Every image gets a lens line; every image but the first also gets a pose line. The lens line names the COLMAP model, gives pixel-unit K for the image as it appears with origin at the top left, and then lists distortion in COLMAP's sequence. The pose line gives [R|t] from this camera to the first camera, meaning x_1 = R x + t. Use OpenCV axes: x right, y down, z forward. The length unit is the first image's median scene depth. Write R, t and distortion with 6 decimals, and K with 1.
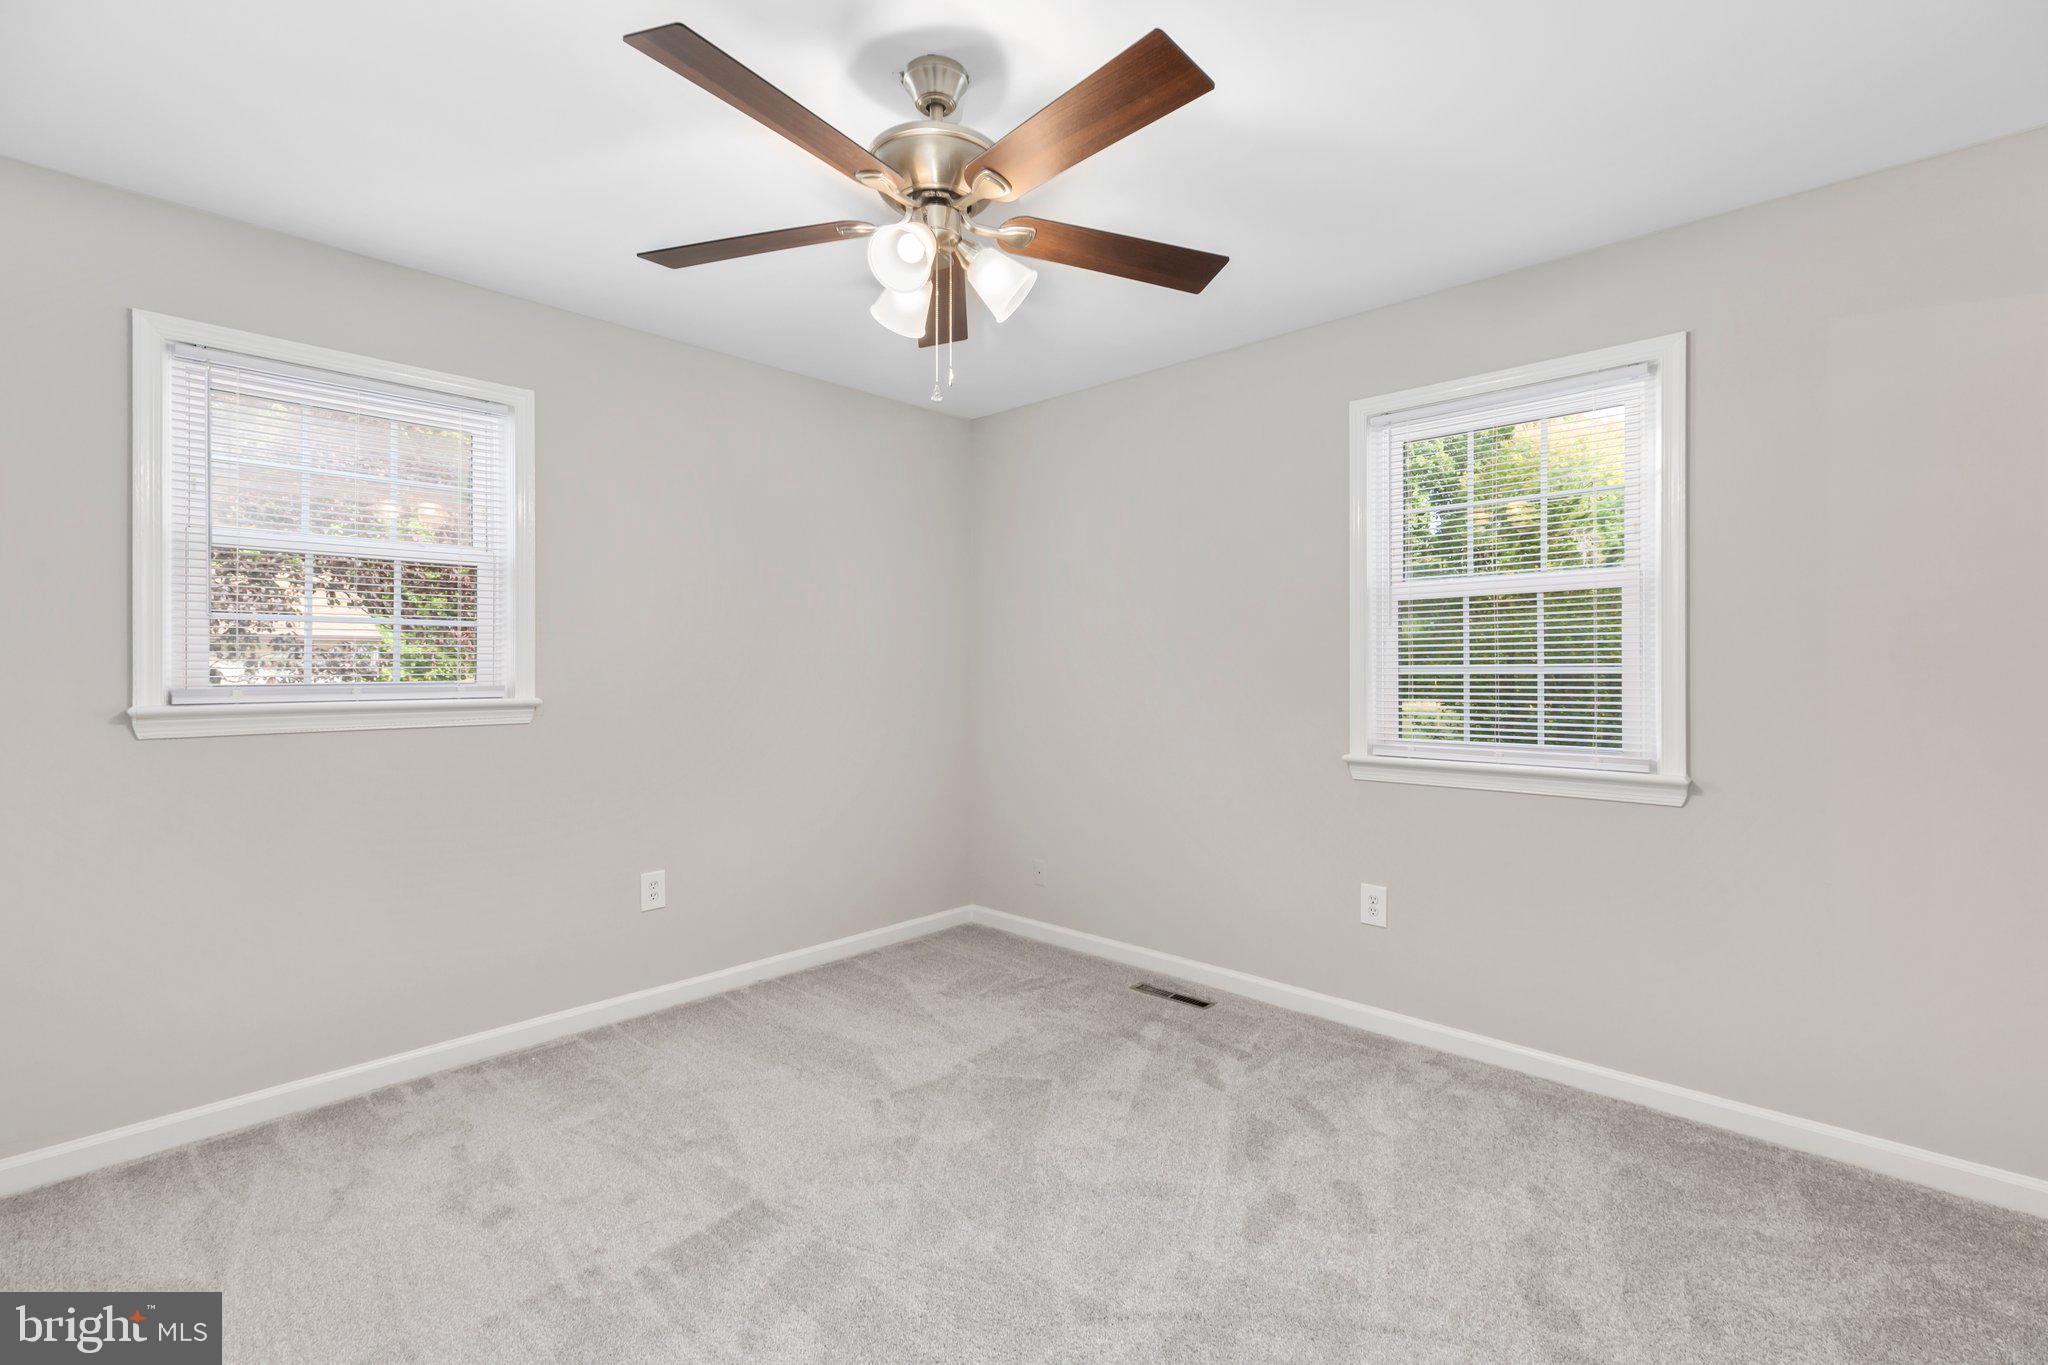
lens RADIAL K [[911.1, 0, 979.0], [0, 911.1, 671.1], [0, 0, 1]] dist [0.000370, 0.002792]
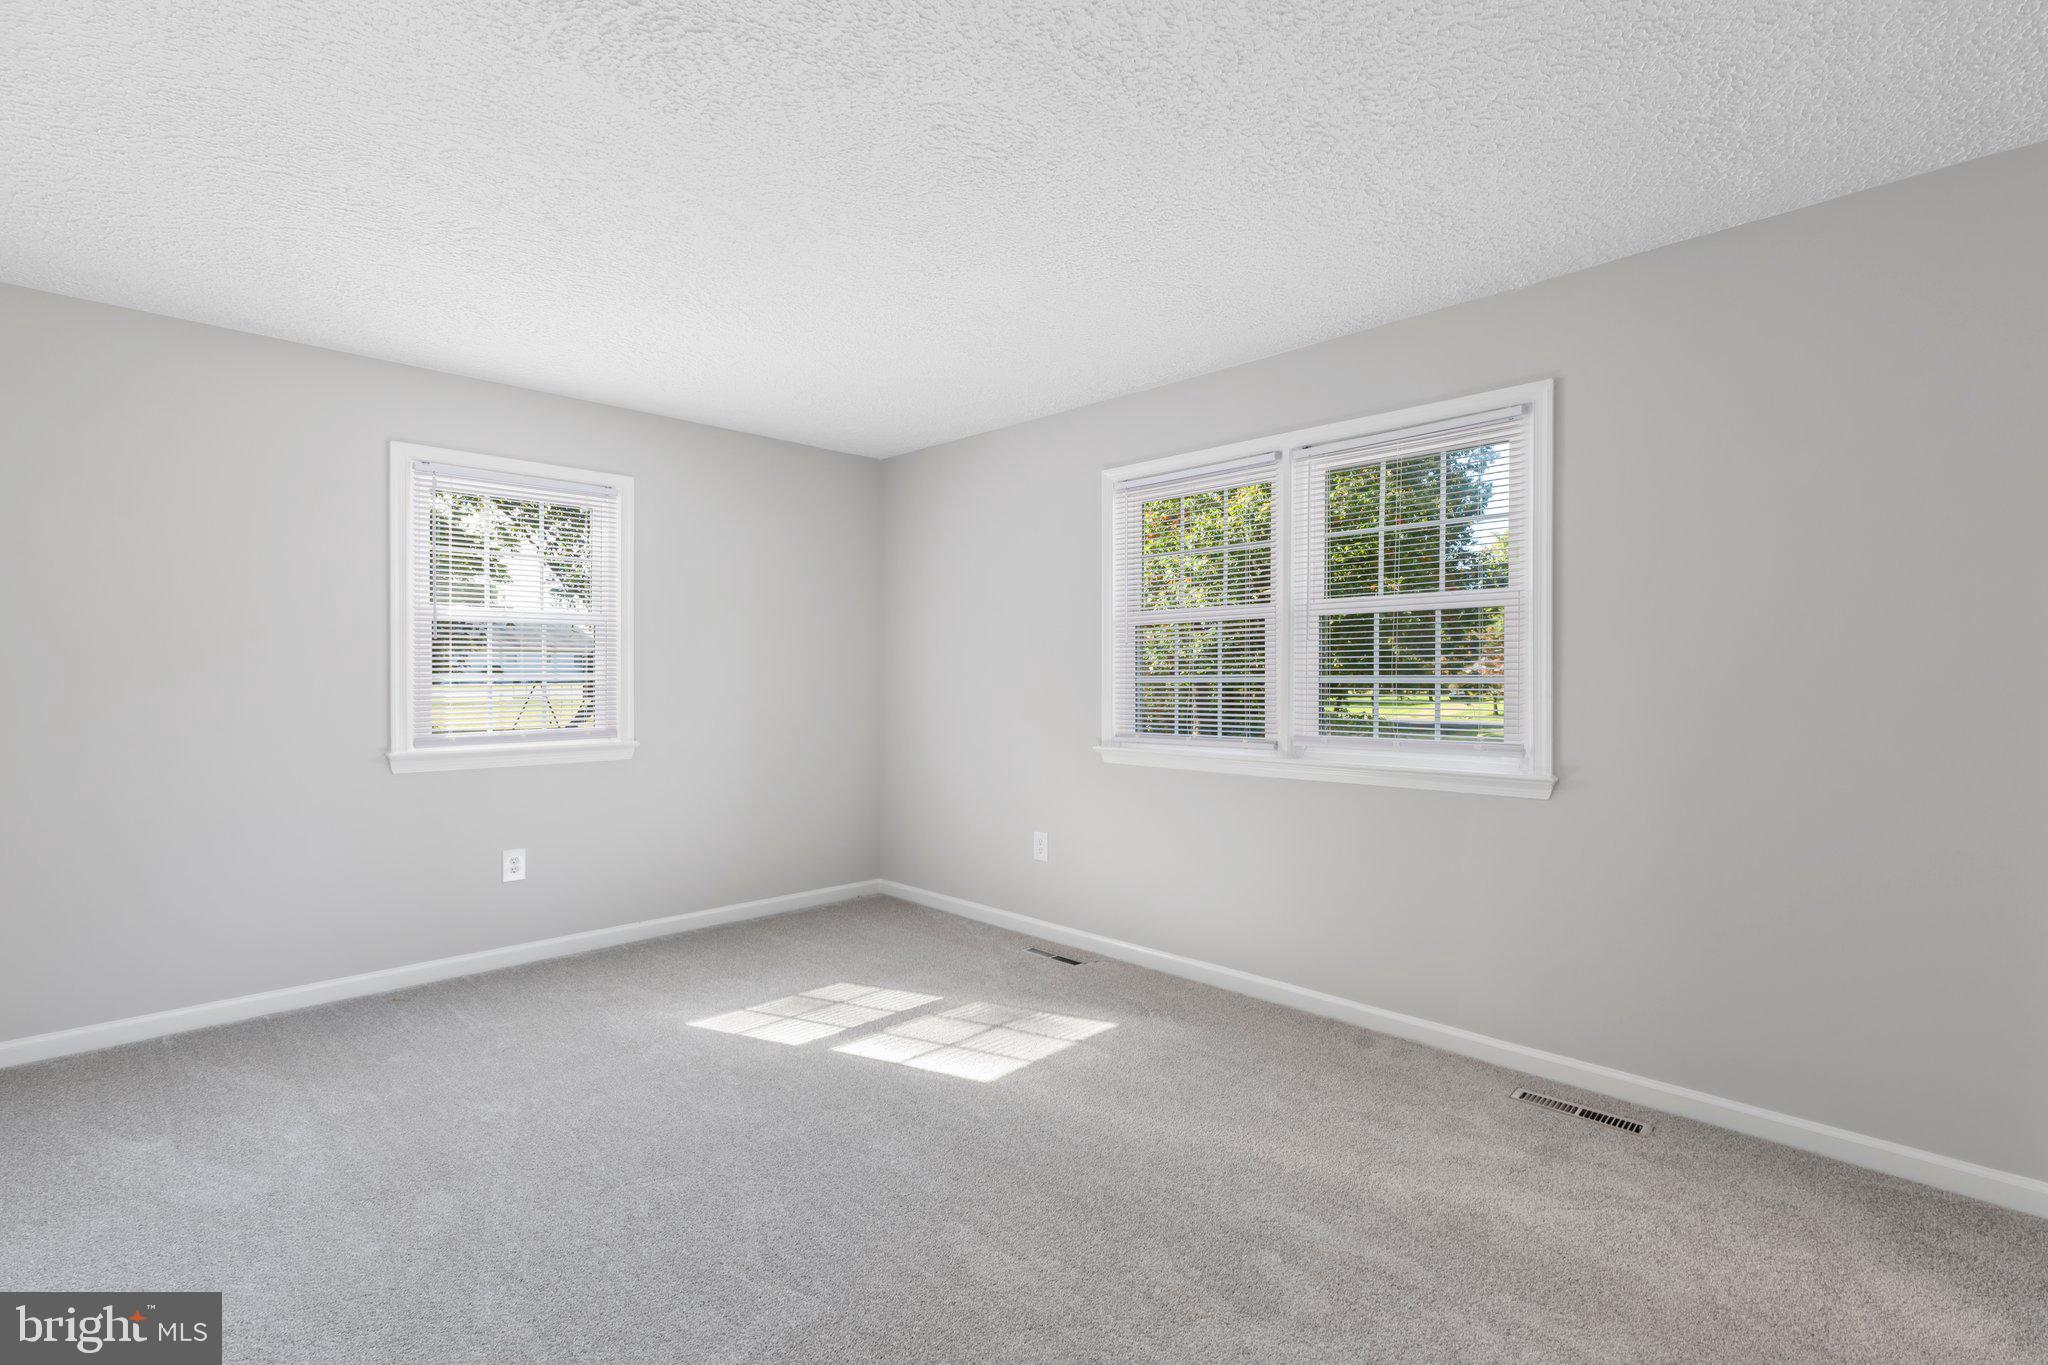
lens RADIAL K [[911.1, 0, 1019.0], [0, 911.1, 682.9], [0, 0, 1]] dist [0.000370, 0.002792]
pose [[0.999985, 0.002208, -0.005057, 0.162097], [-0.002191, 0.999992, 0.003371, 0.000096], [0.005064, -0.003360, 0.999982, -0.160381]]
